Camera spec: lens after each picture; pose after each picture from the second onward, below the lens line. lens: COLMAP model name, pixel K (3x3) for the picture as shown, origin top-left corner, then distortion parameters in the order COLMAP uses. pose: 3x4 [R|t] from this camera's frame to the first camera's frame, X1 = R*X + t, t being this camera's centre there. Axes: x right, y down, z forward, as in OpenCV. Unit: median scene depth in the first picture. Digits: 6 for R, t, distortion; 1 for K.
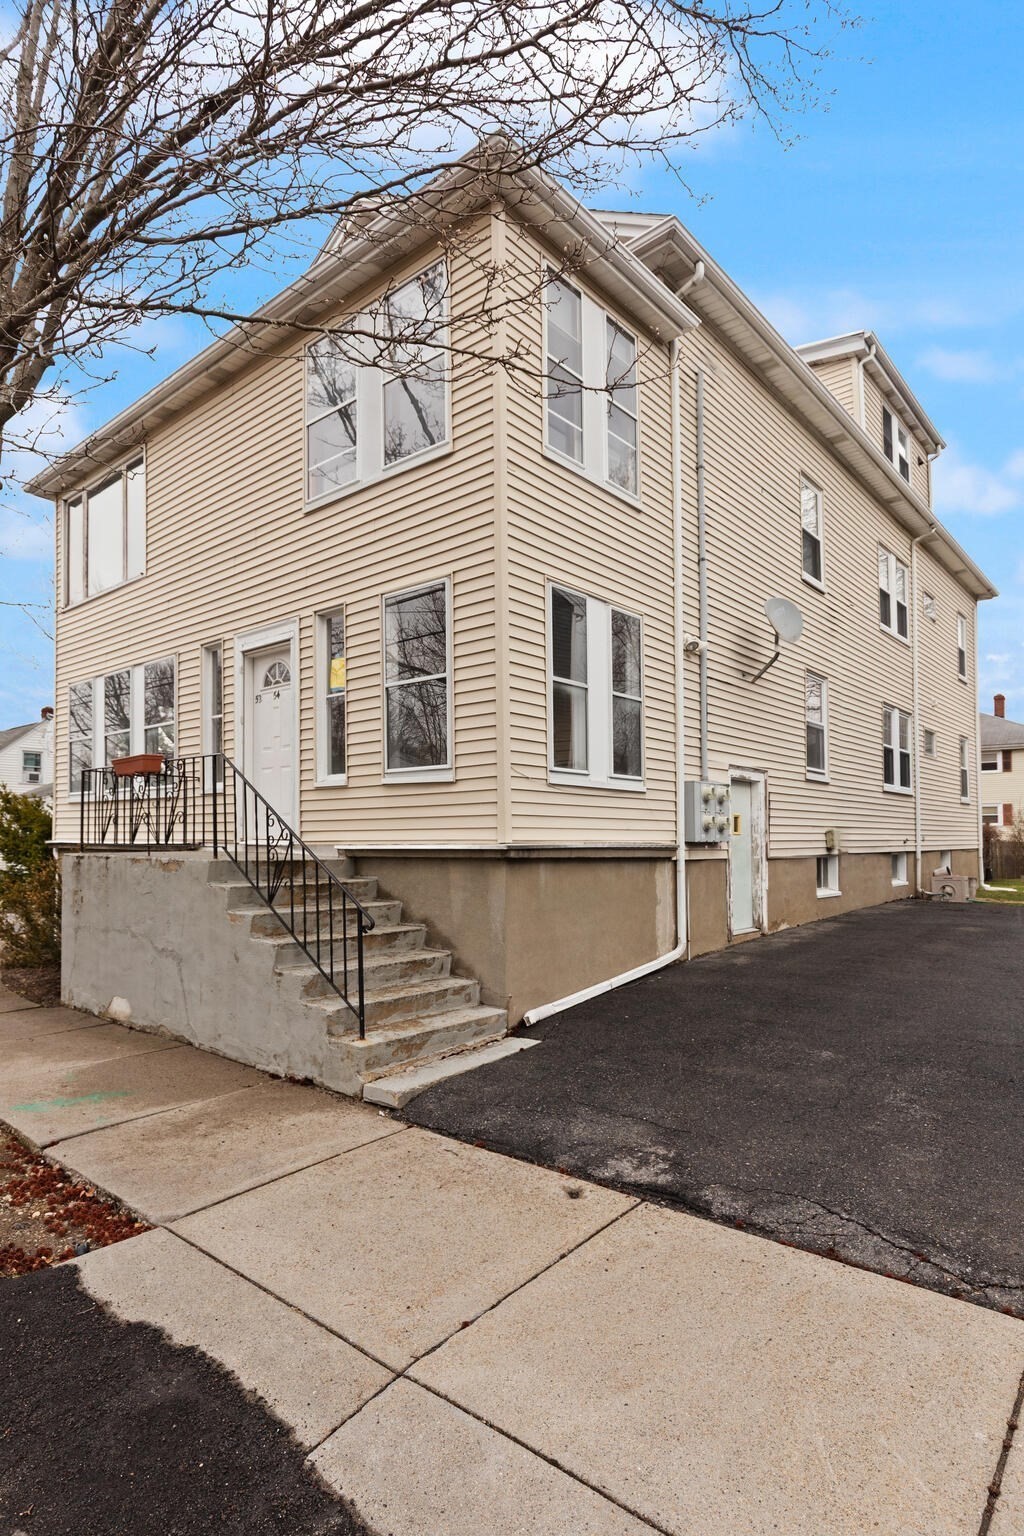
lens RADIAL K [[812.8, 0, 519.8], [0, 812.8, 711.4], [0, 0, 1]] dist [-0.002070, -0.000655]
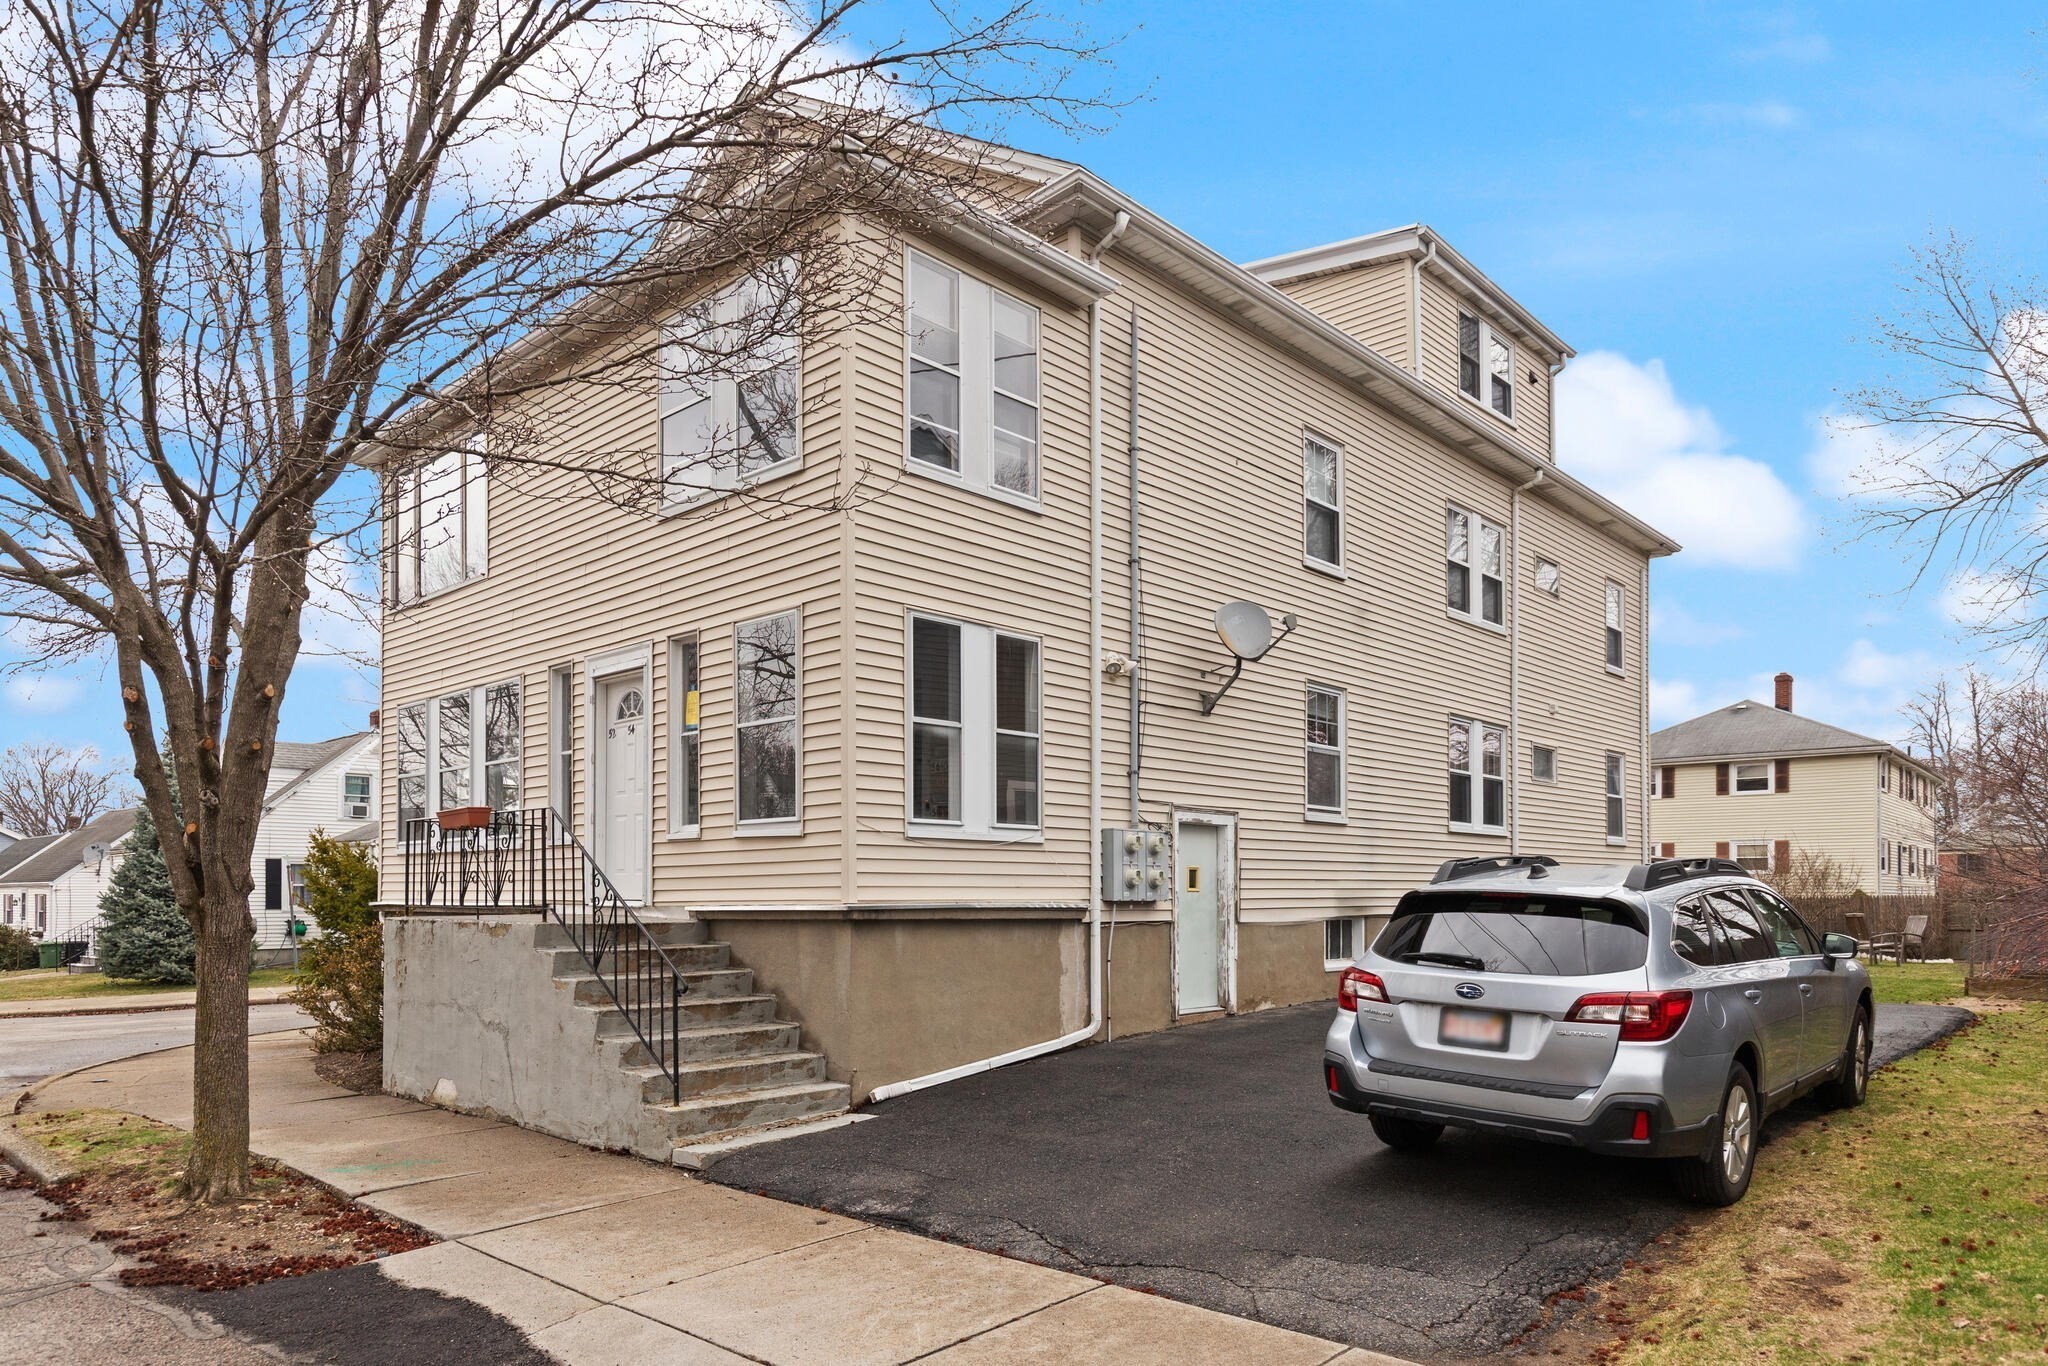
lens RADIAL K [[1268.0, 0, 1044.9], [0, 1268.0, 677.0], [0, 0, 1]] dist [0.007990, -0.000048]
pose [[0.998862, -0.011555, -0.046264, 0.222908], [0.010904, 0.999838, -0.014292, -0.058812], [0.046421, 0.013771, 0.998827, -0.351496]]
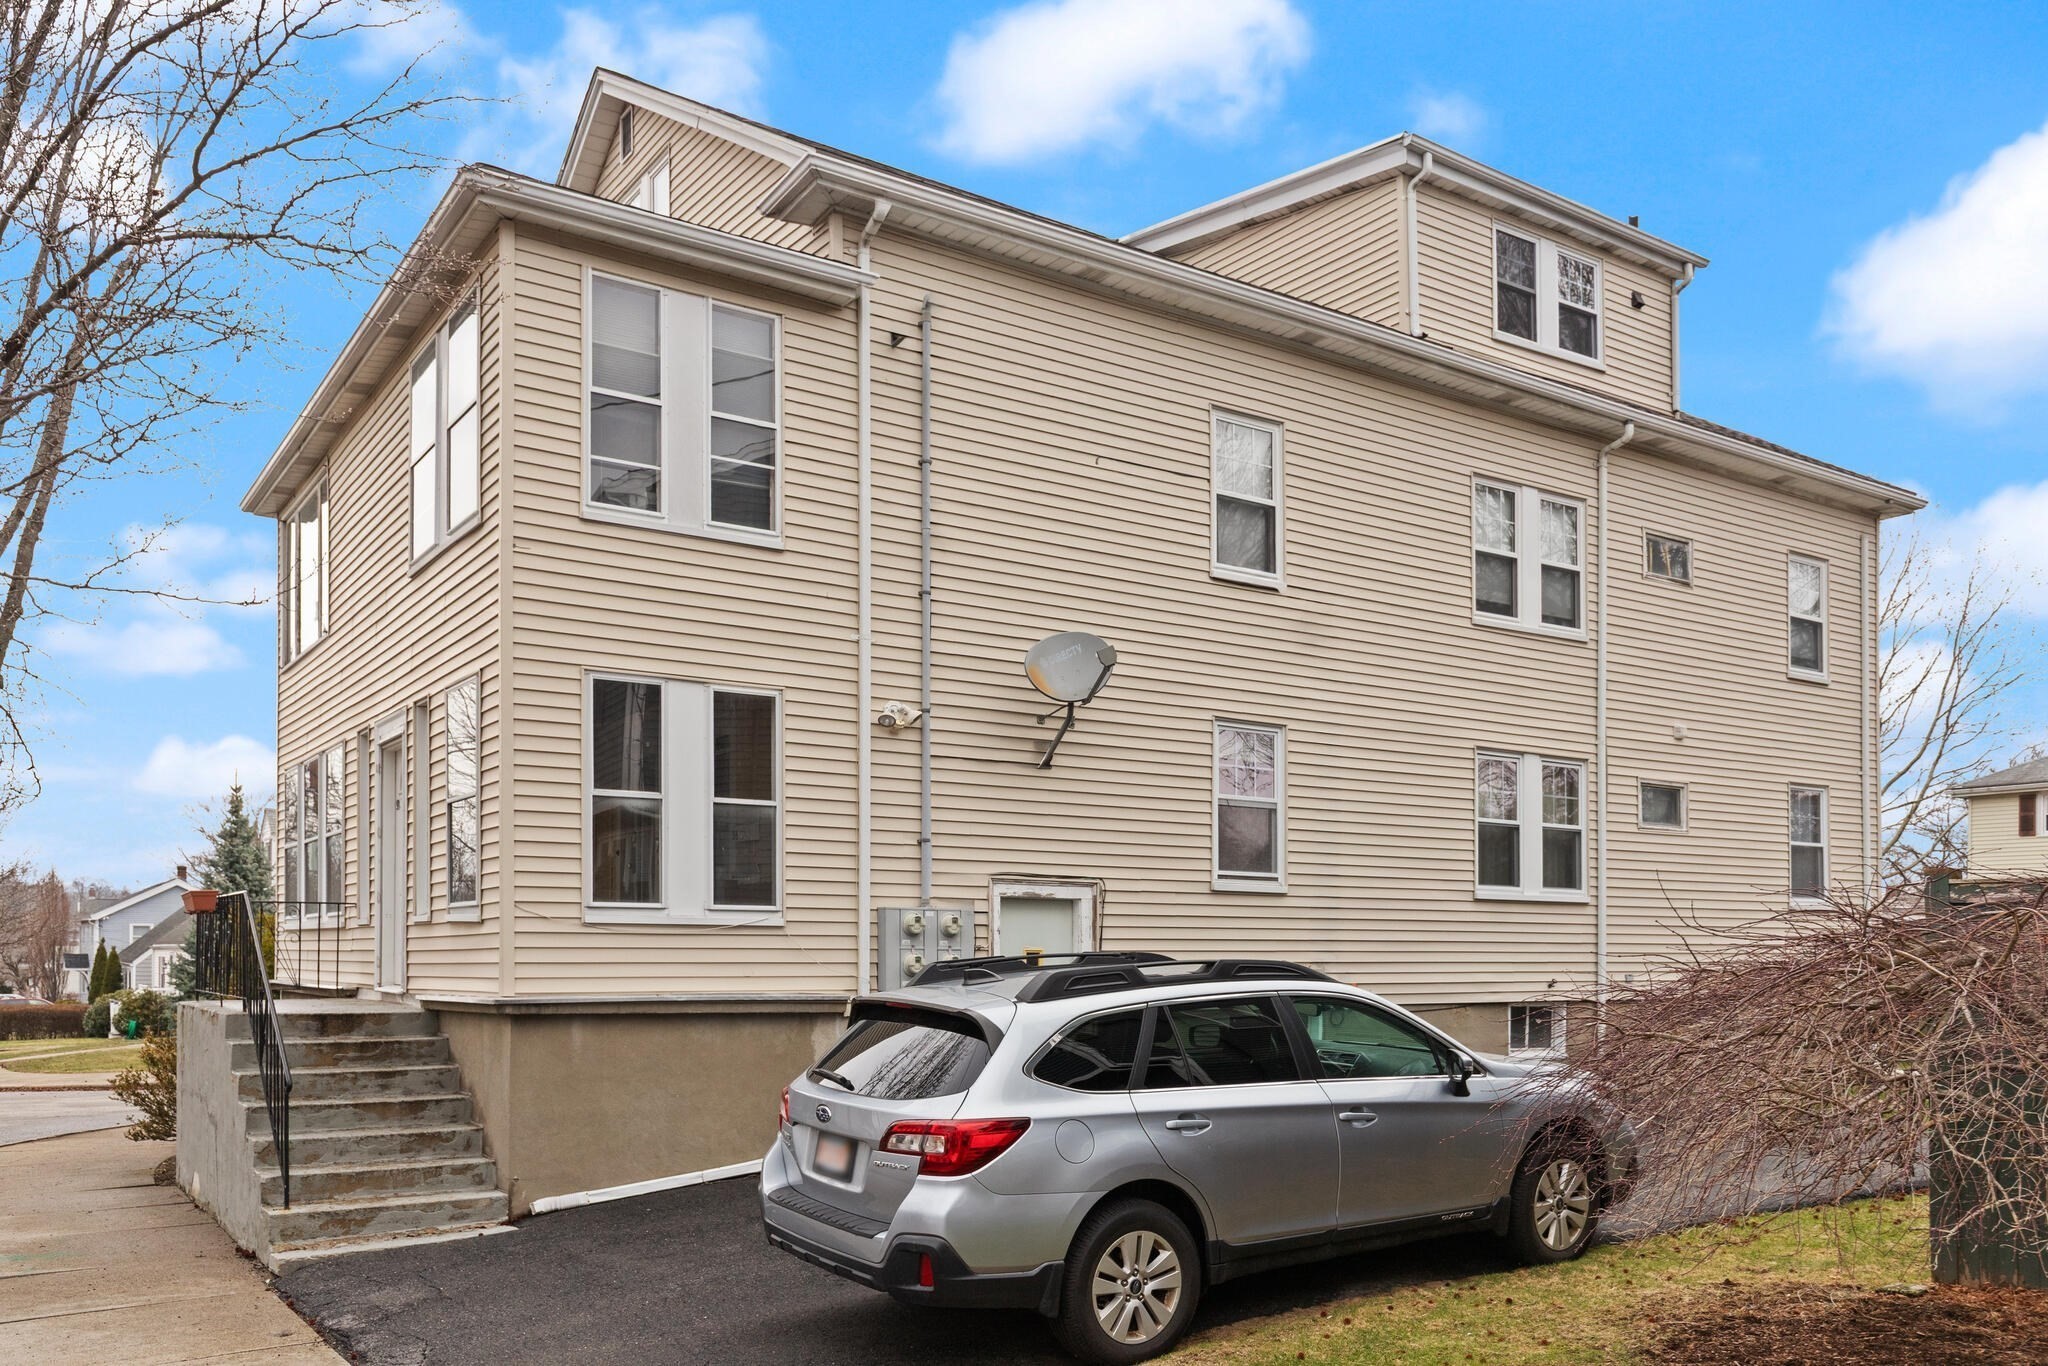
lens RADIAL K [[1598.7, 0, 1006.4], [0, 1598.7, 668.1], [0, 0, 1]] dist [0.001153, -0.004932]
pose [[0.961580, -0.049295, -0.270063, 0.775337], [0.042987, 0.998648, -0.029224, -0.089033], [0.271139, 0.016492, 0.962399, -0.383270]]
